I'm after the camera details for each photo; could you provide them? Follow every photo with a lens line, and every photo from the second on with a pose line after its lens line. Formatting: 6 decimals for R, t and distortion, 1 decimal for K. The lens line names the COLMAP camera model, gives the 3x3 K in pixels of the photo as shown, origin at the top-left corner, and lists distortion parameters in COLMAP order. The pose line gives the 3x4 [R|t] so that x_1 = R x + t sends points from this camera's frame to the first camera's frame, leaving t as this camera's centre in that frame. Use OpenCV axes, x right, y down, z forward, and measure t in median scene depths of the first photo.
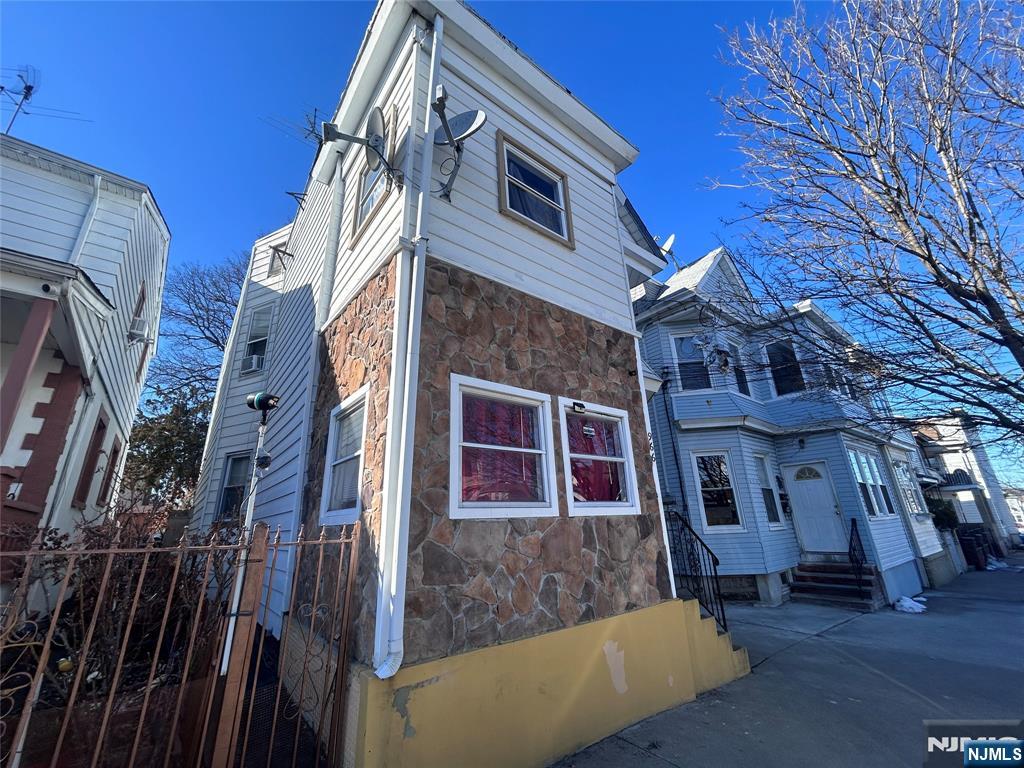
lens RADIAL K [[408.2, 0, 506.3], [0, 408.2, 387.8], [0, 0, 1]] dist [-0.002336, 0.001100]
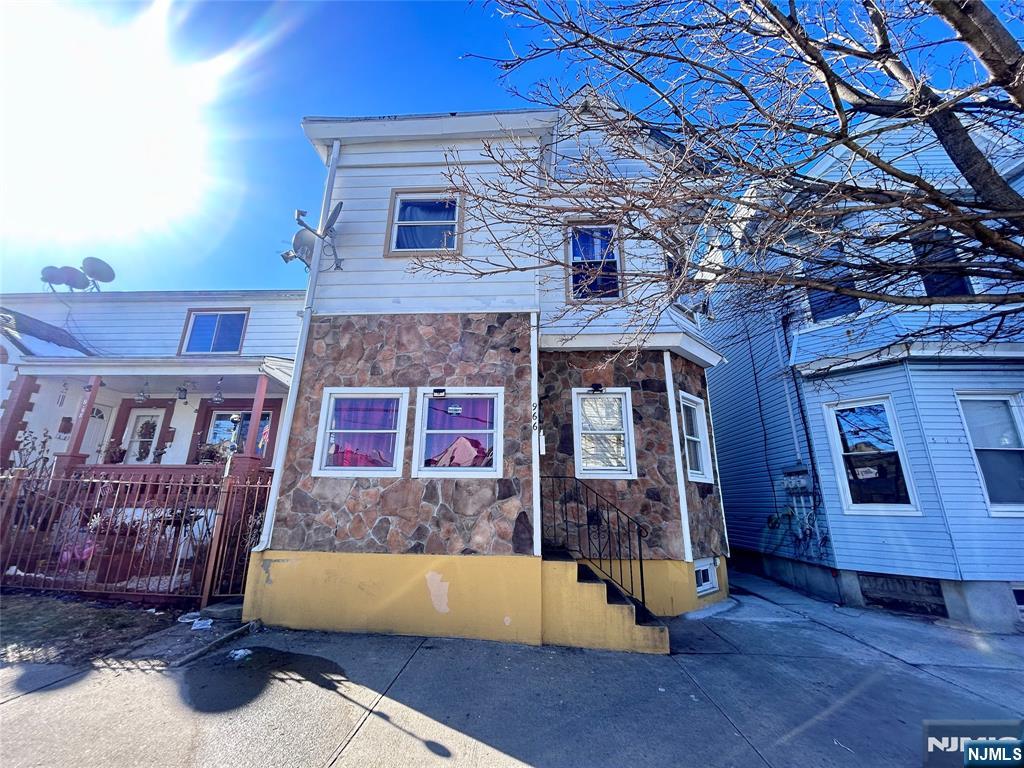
lens RADIAL K [[408.2, 0, 510.3], [0, 408.2, 386.3], [0, 0, 1]] dist [-0.002336, 0.001100]
pose [[0.760096, -0.133936, -0.635858, 1.188726], [0.169816, 0.985465, -0.004581, 0.074450], [0.627230, -0.104497, 0.771792, 0.184068]]
